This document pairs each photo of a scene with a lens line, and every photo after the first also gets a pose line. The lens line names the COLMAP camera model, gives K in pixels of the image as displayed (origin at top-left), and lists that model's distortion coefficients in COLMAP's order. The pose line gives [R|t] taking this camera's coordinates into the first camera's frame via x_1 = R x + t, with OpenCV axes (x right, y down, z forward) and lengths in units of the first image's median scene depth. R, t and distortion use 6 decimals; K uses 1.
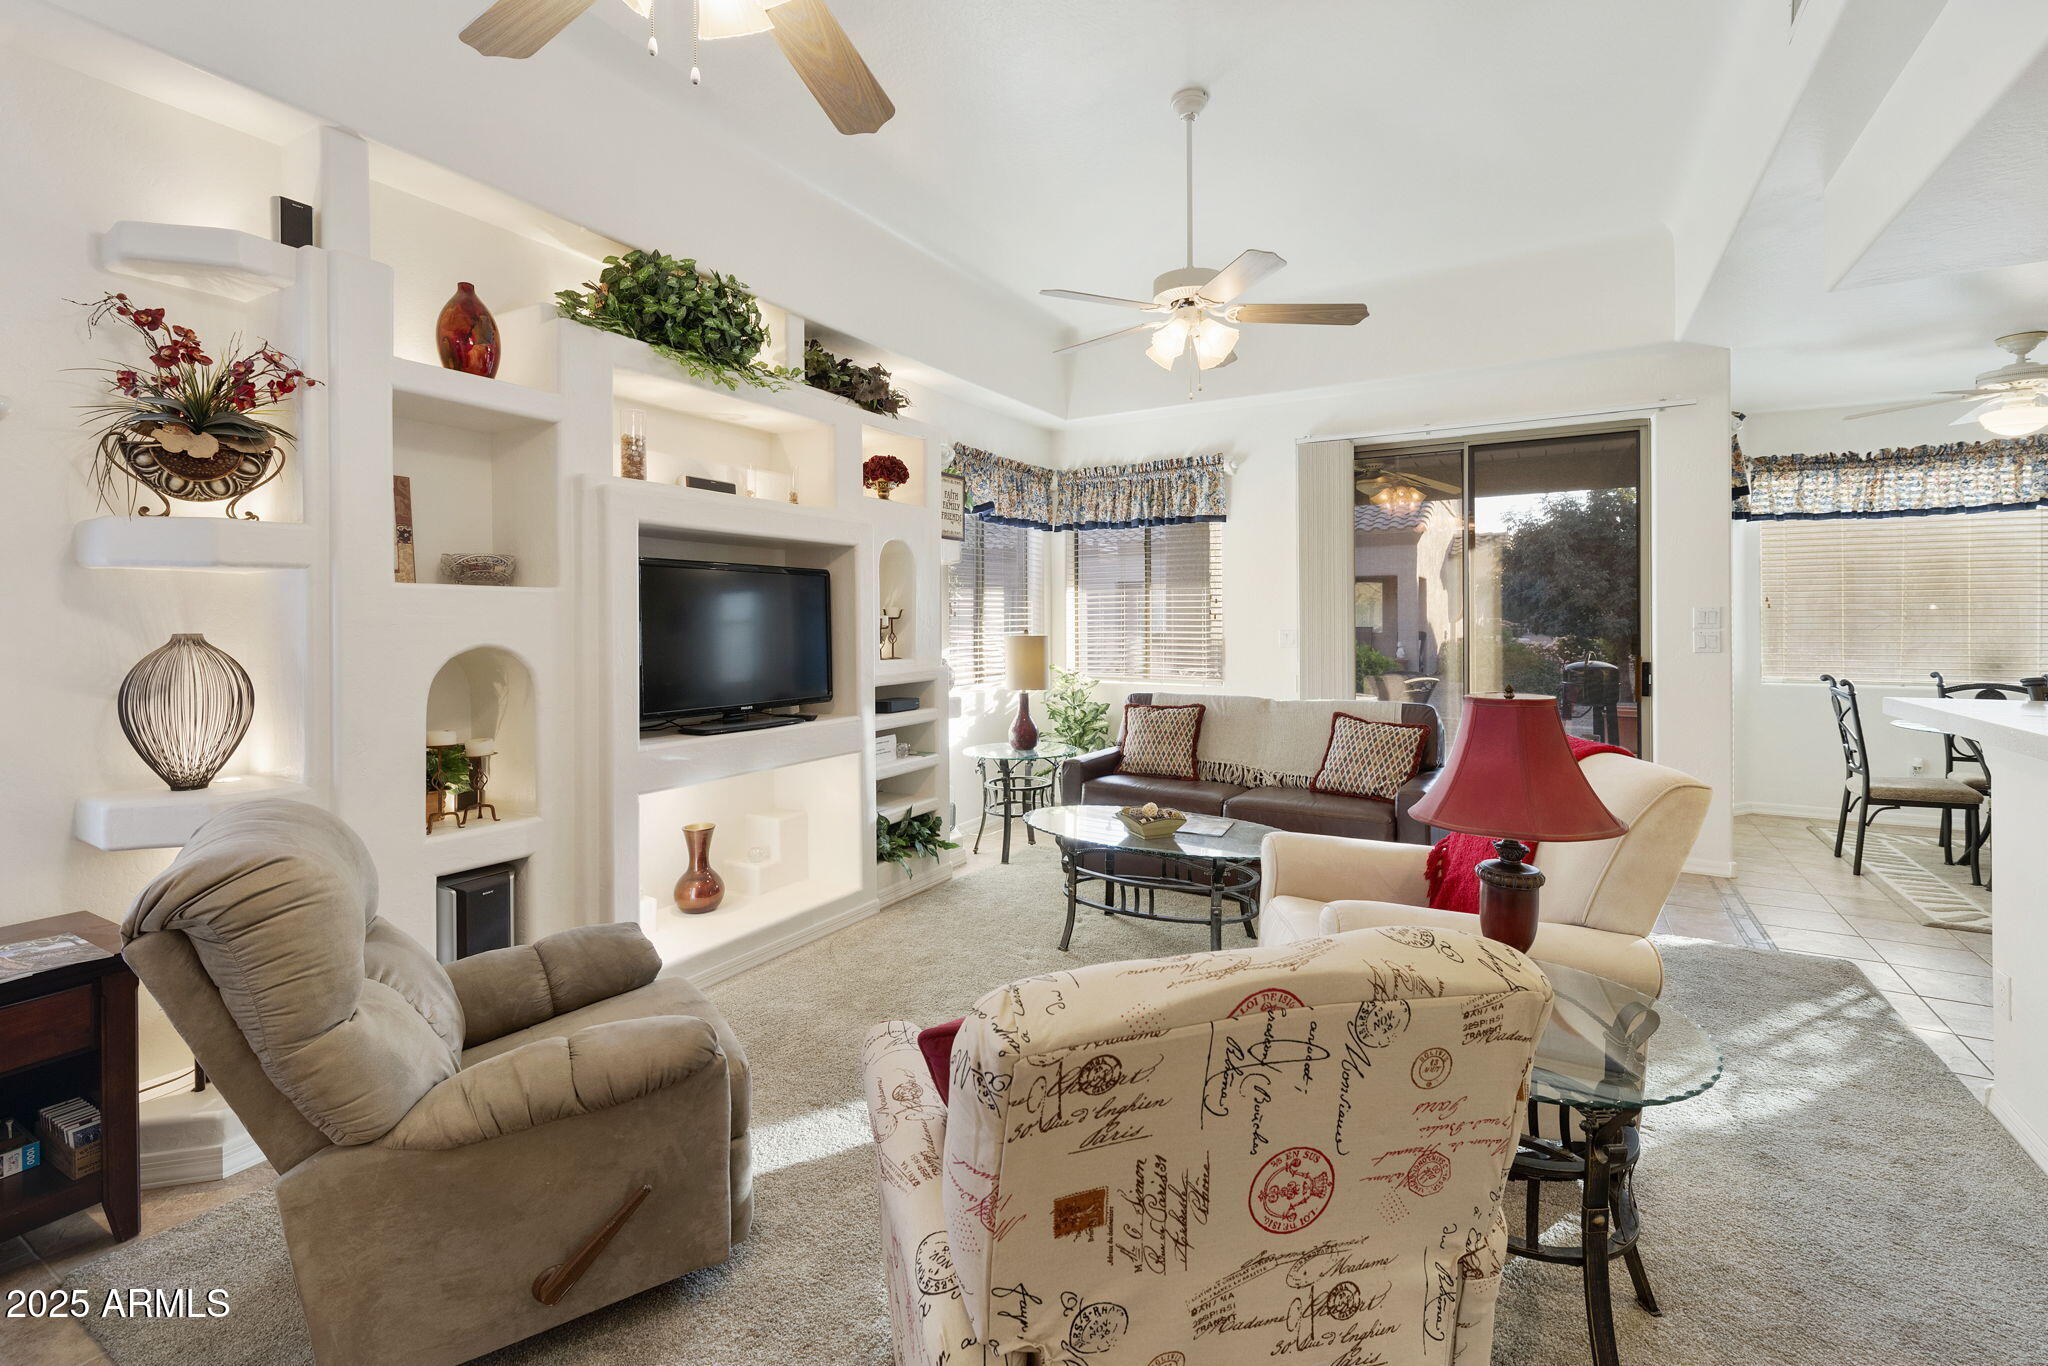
lens RADIAL K [[900.0, 0, 1001.7], [0, 900.0, 625.3], [0, 0, 1]] dist [0.001356, 0.000495]
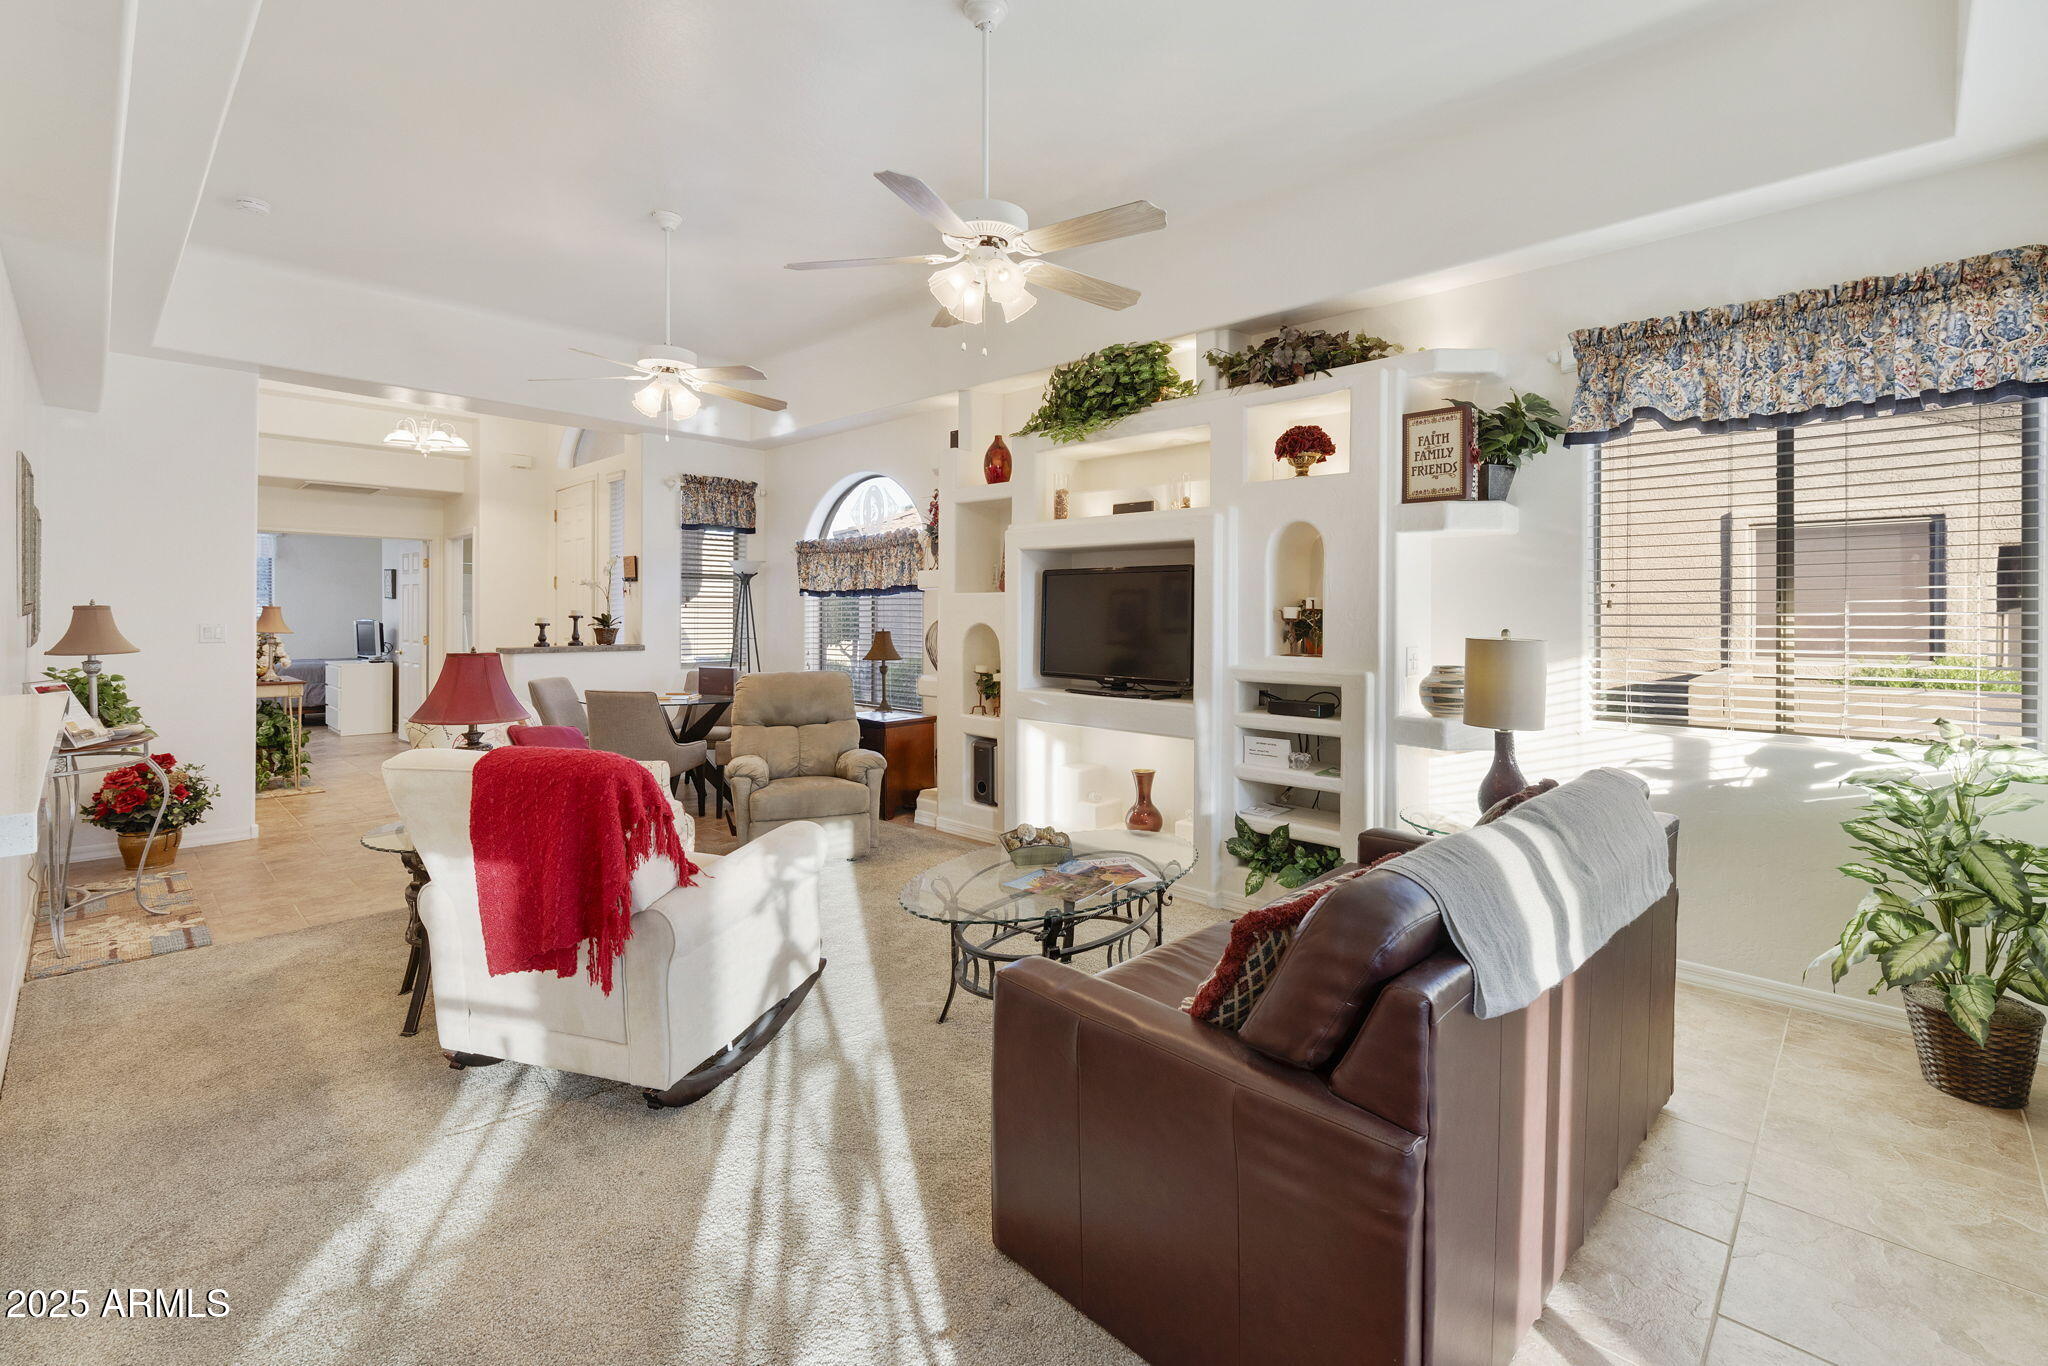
lens RADIAL K [[900.0, 0, 1040.7], [0, 900.0, 608.2], [0, 0, 1]] dist [0.001356, 0.000495]
pose [[-0.224324, 0.004772, -0.974503, 0.796908], [-0.005652, 0.999965, 0.006198, -0.013560], [0.974498, 0.006898, -0.224289, 0.949720]]
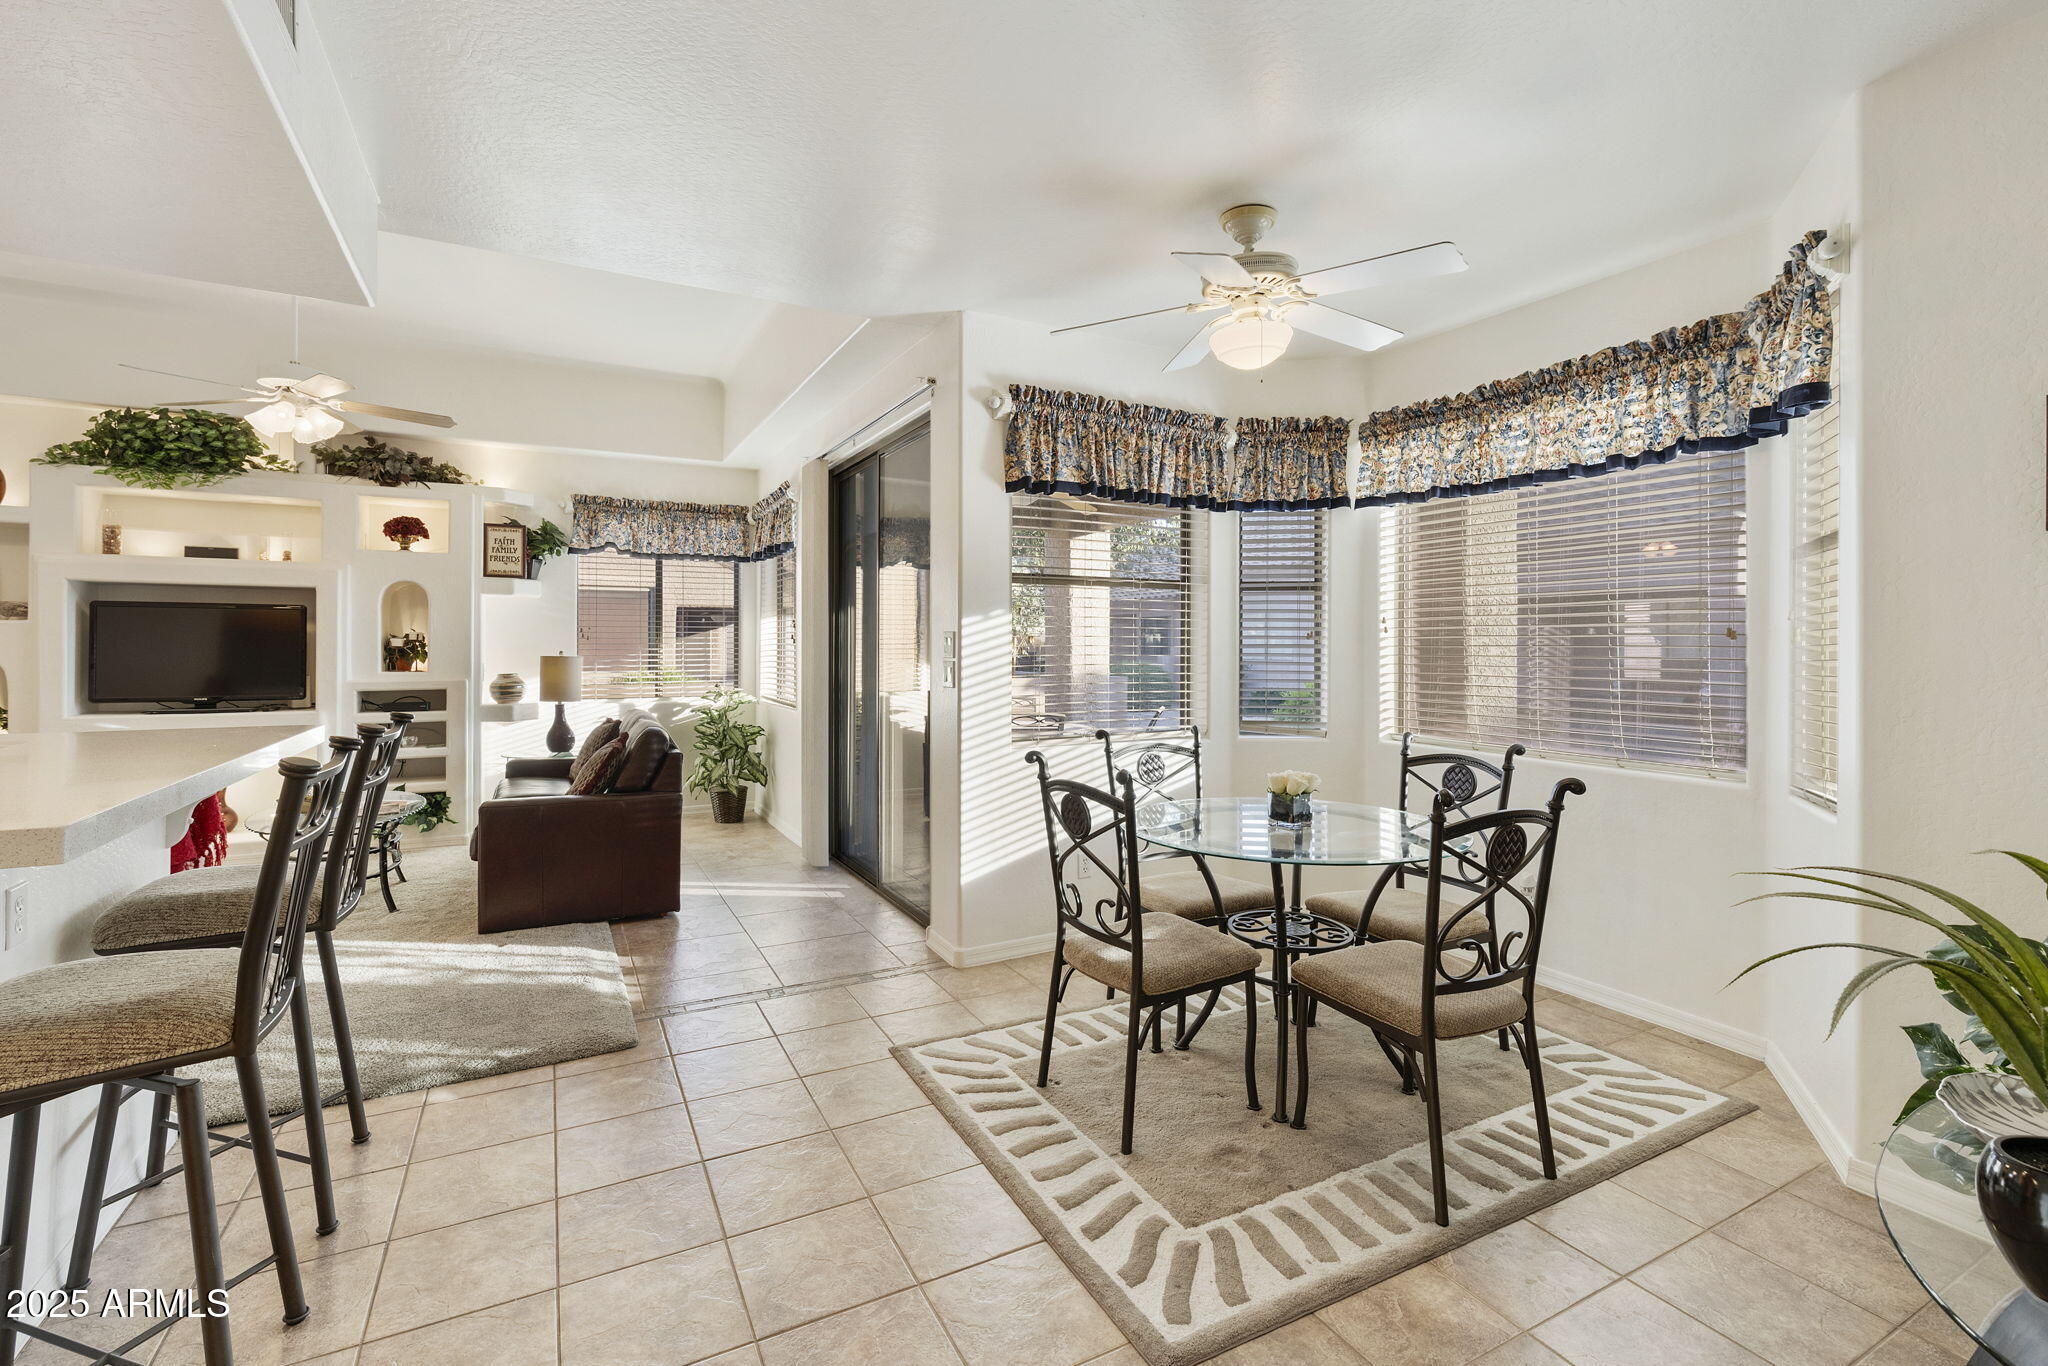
lens RADIAL K [[900.0, 0, 1007.1], [0, 900.0, 651.9], [0, 0, 1]] dist [0.001356, 0.000495]
pose [[0.849865, 0.010327, -0.526899, 1.314769], [-0.010309, 0.999942, 0.002969, -0.003920], [0.526900, 0.002909, 0.849922, 0.346273]]
